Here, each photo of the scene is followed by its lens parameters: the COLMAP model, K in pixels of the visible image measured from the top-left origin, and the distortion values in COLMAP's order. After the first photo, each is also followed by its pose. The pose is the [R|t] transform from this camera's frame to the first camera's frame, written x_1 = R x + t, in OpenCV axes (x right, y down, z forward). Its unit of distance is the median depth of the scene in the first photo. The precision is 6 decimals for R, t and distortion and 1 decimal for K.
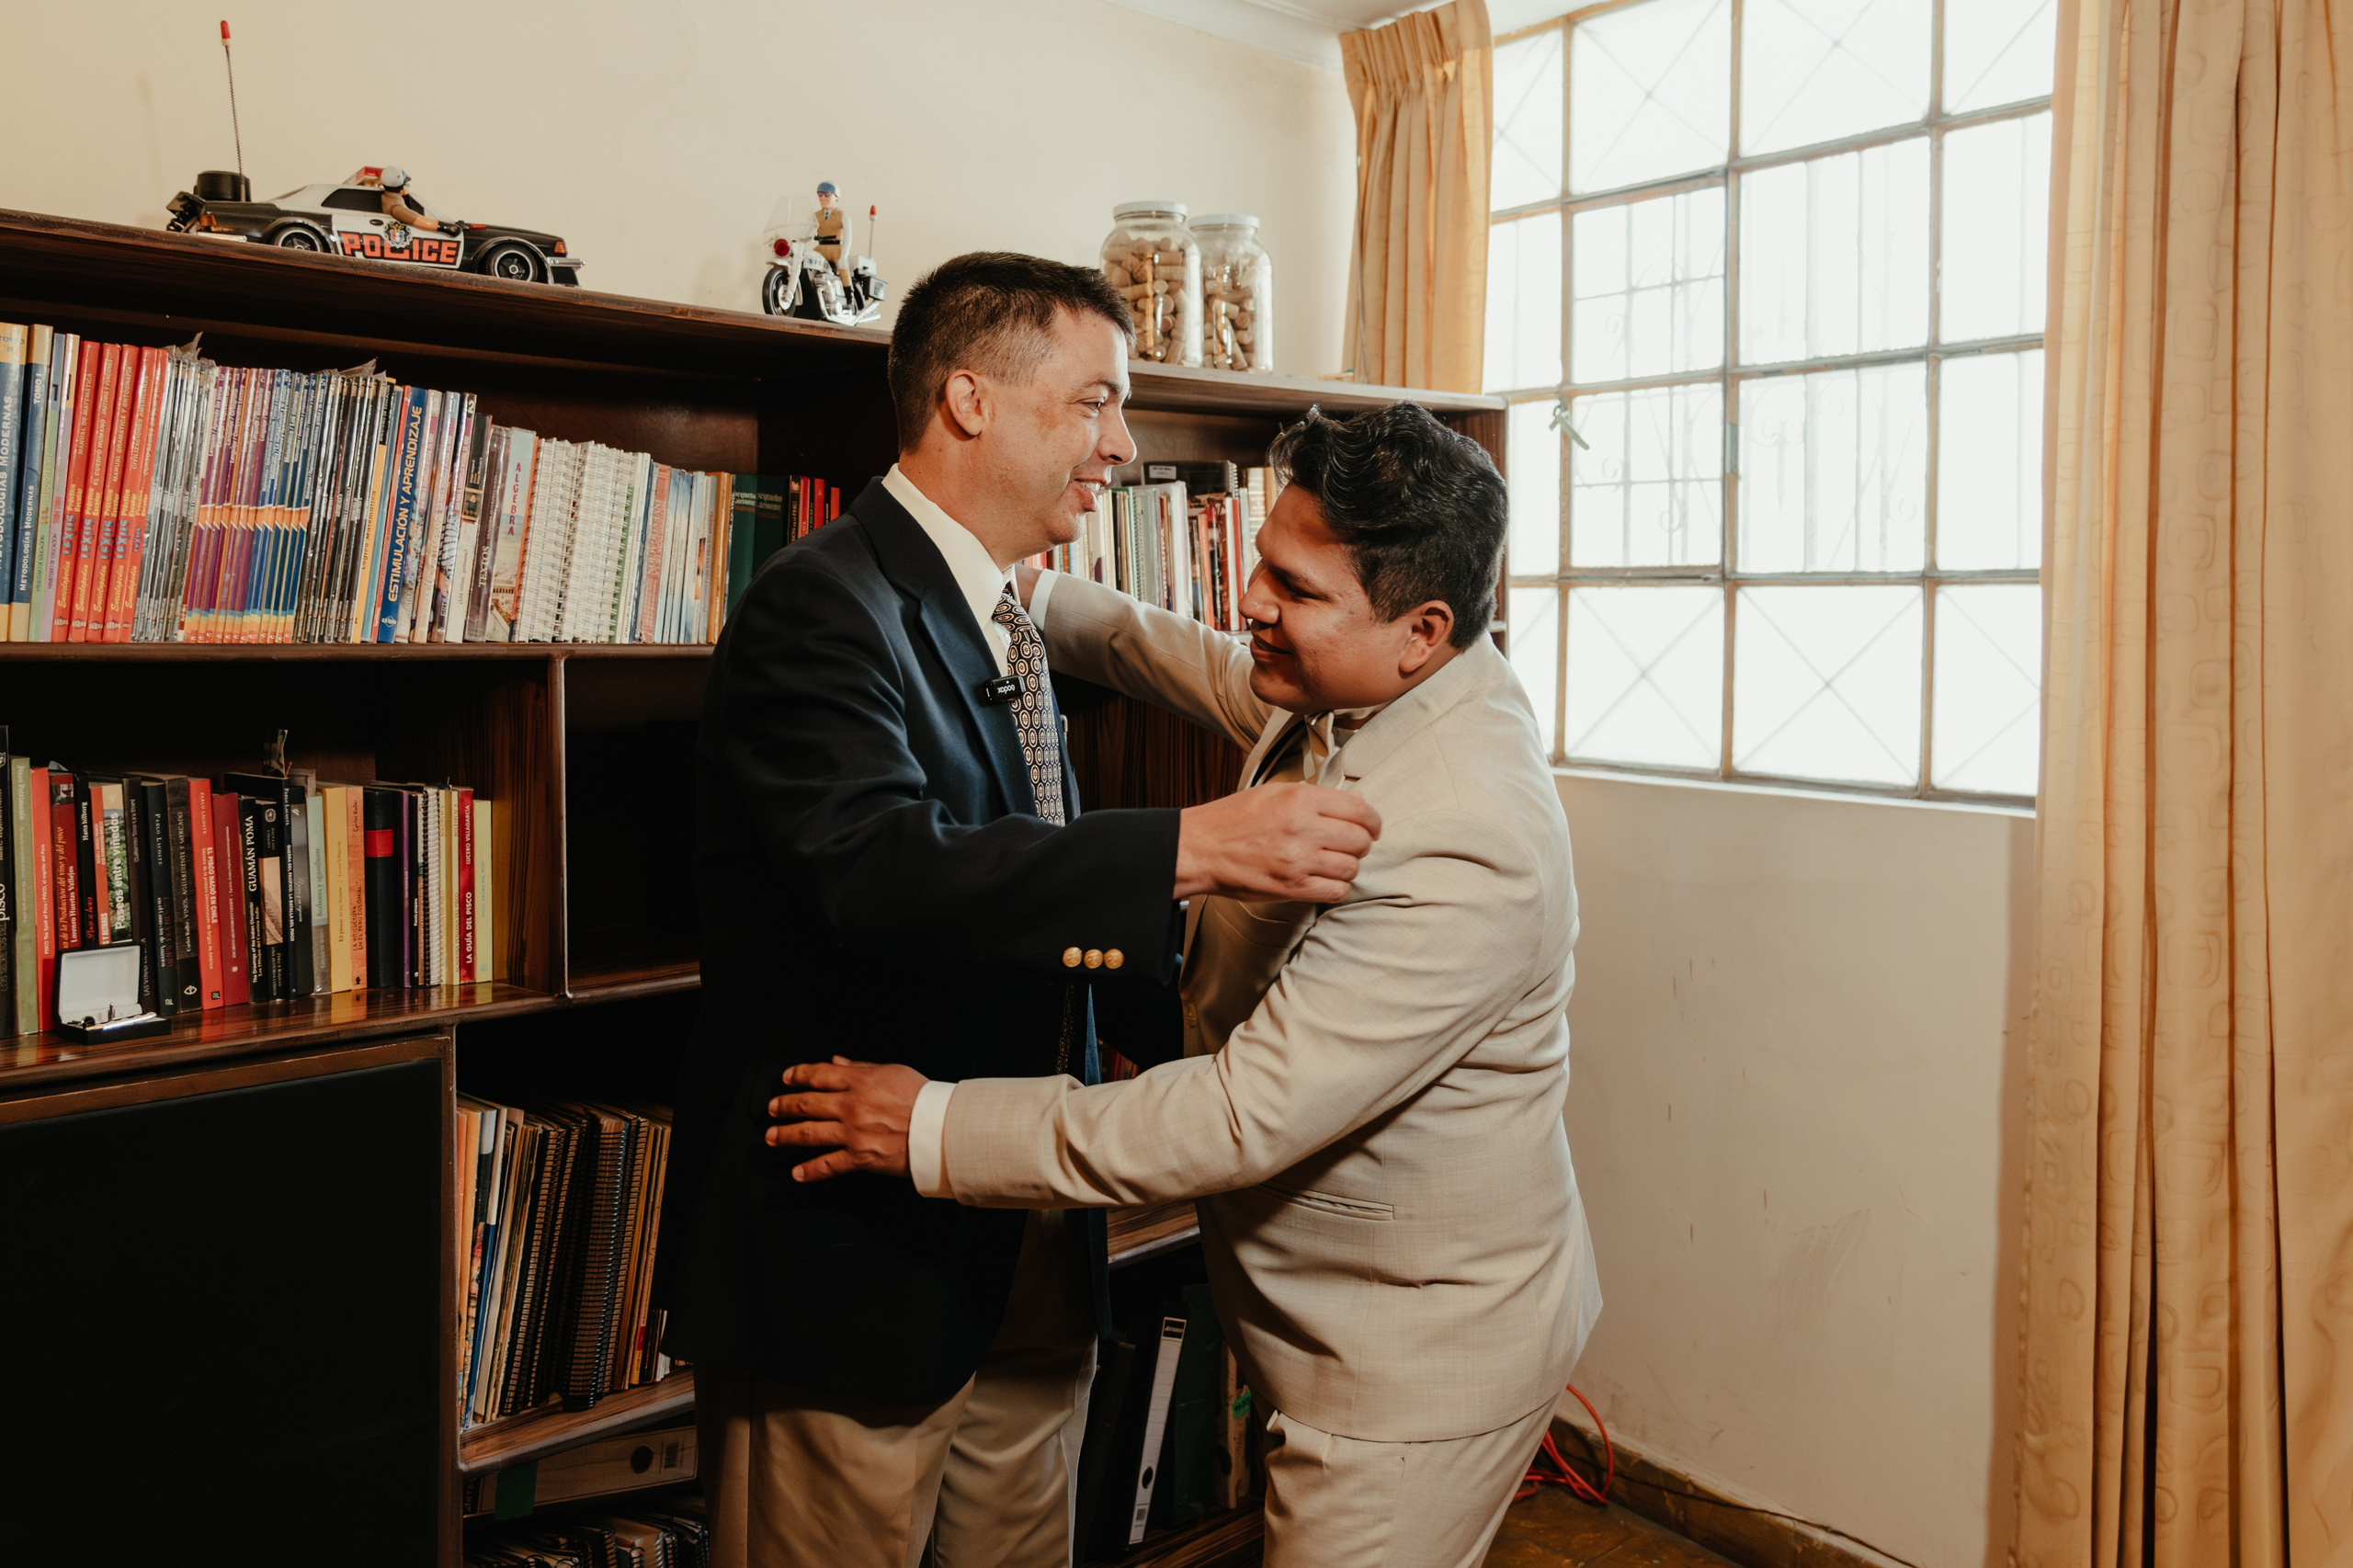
lens RADIAL K [[2062.0, 0, 1132.3], [0, 2062.0, 633.4], [0, 0, 1]] dist [0.001728, 0.027427]
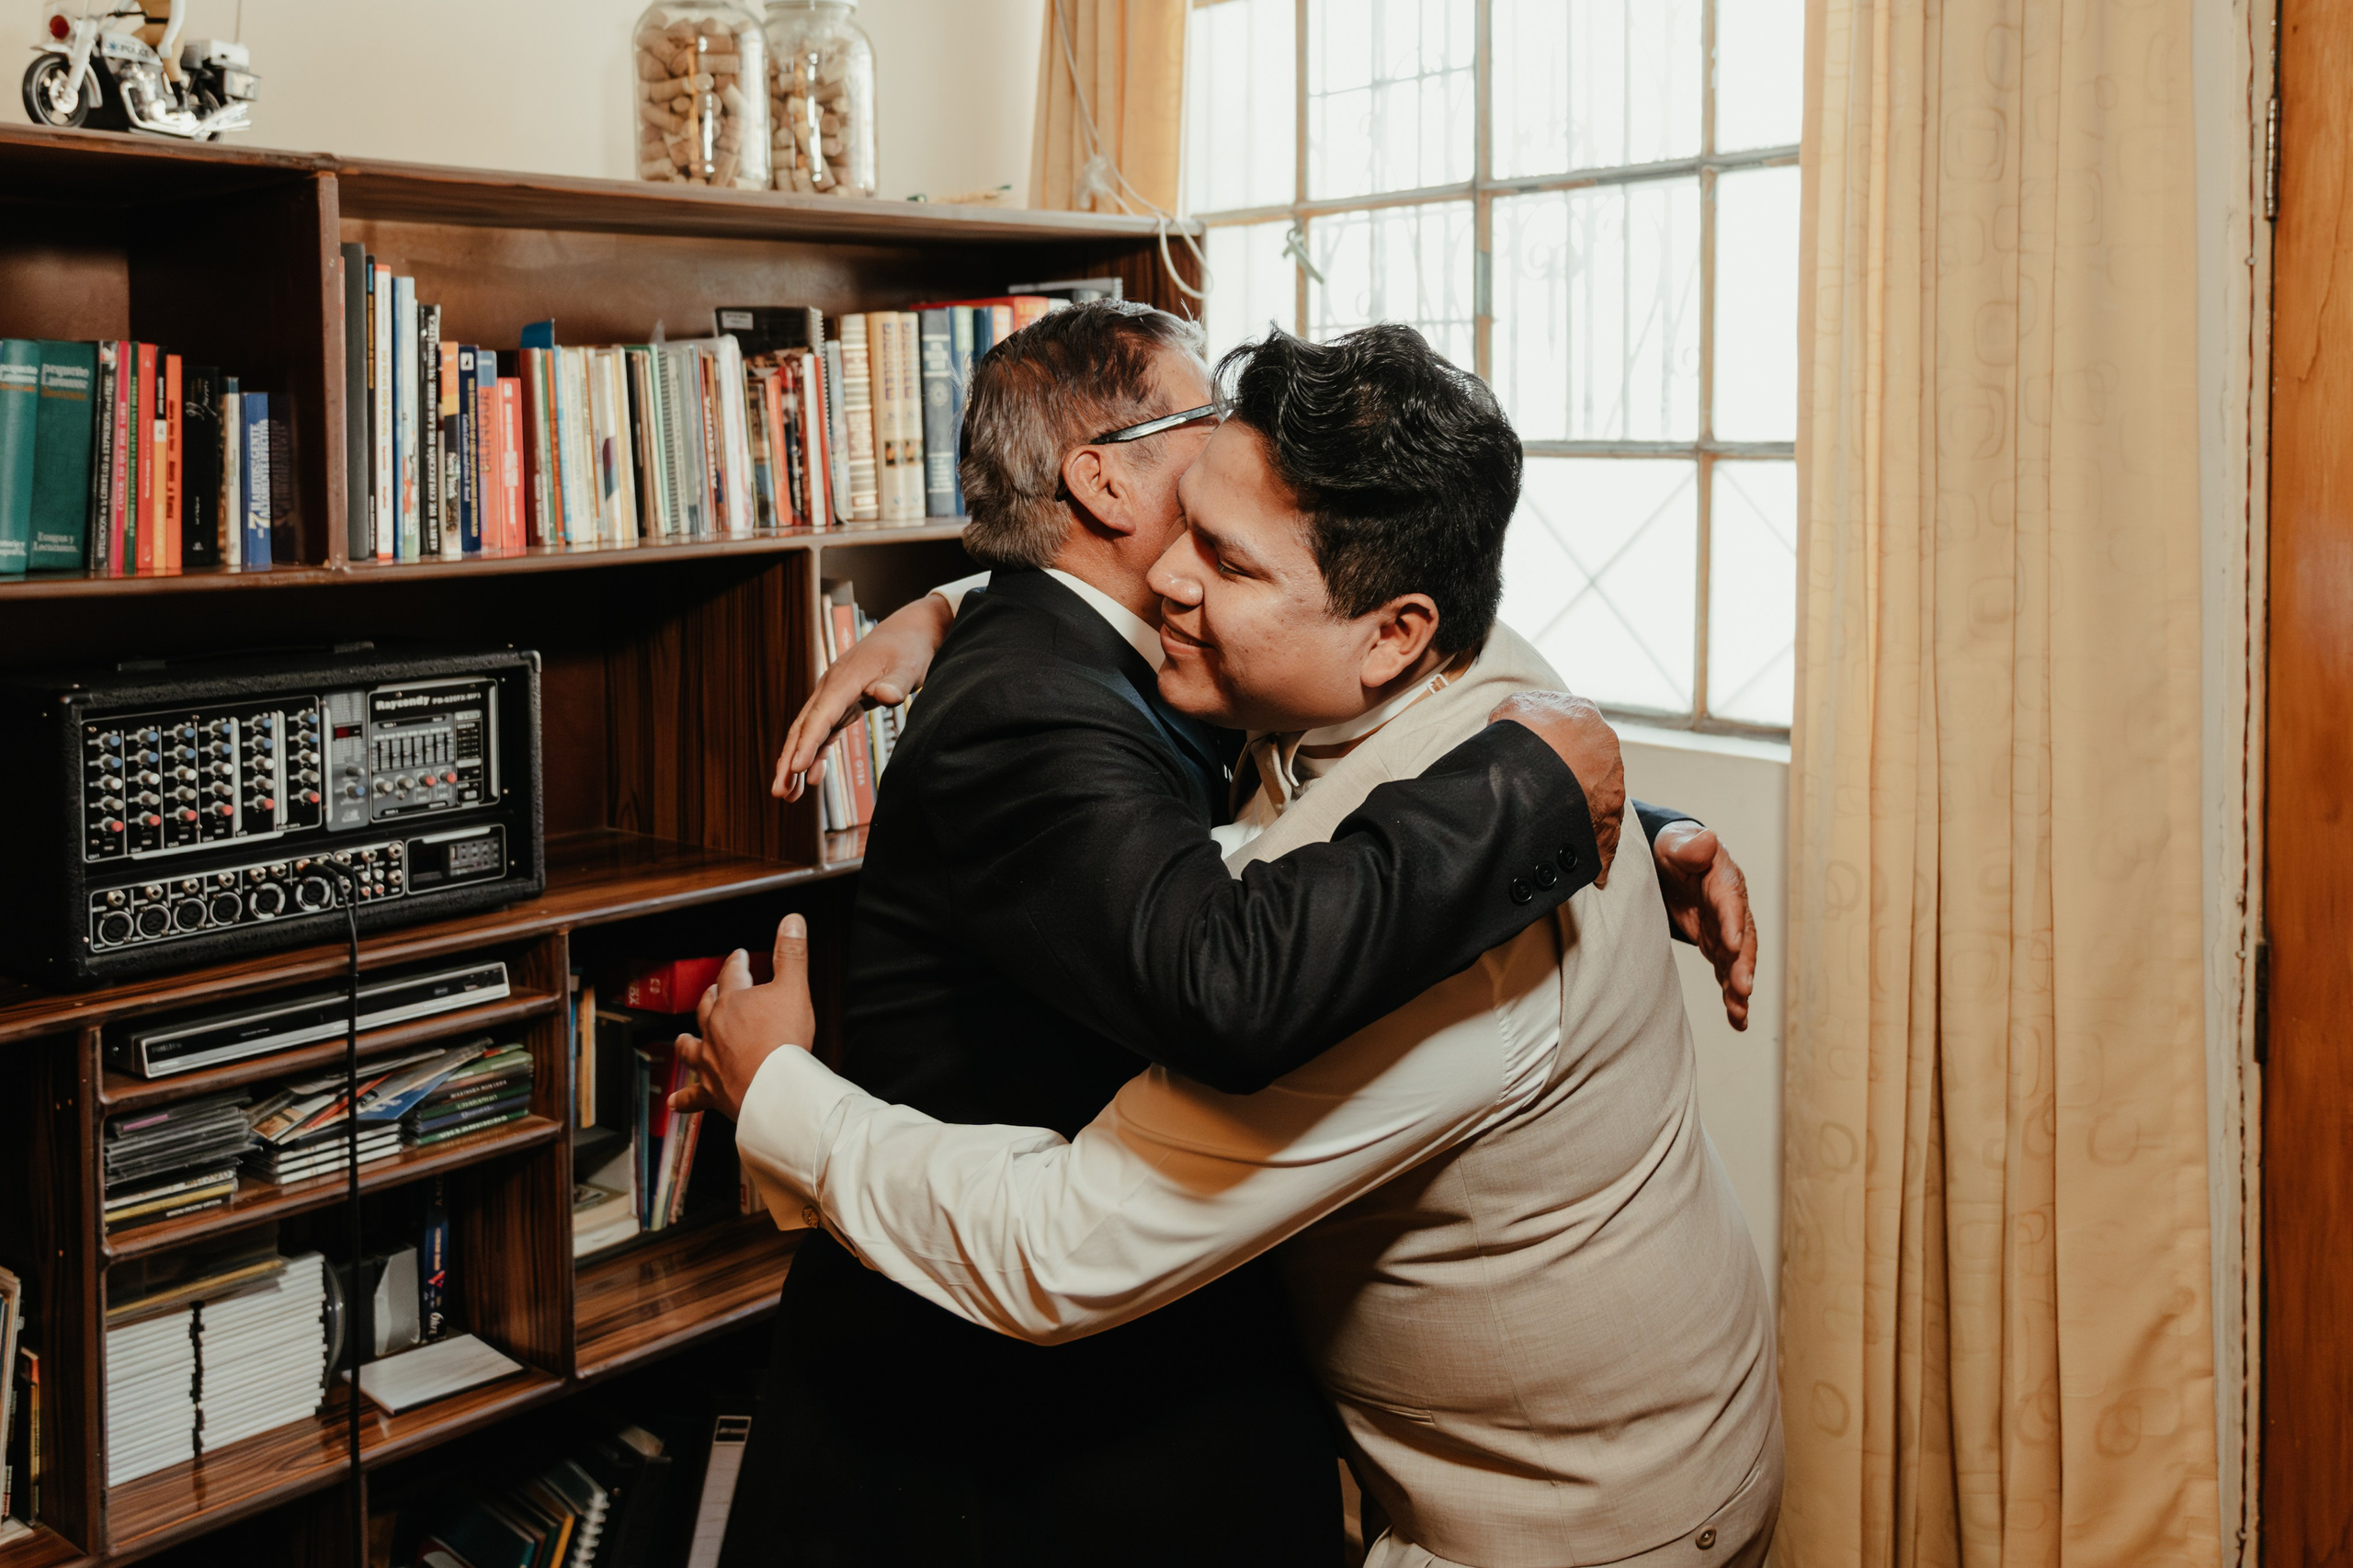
lens RADIAL K [[2231.7, 0, 1176.3], [0, 2231.7, 493.4], [0, 0, 1]] dist [0.006285, 0.036082]
pose [[0.999242, -0.007486, 0.038211, 0.155867], [0.006796, 0.999812, 0.018168, -0.028453], [-0.038340, -0.017894, 0.999105, 0.157680]]
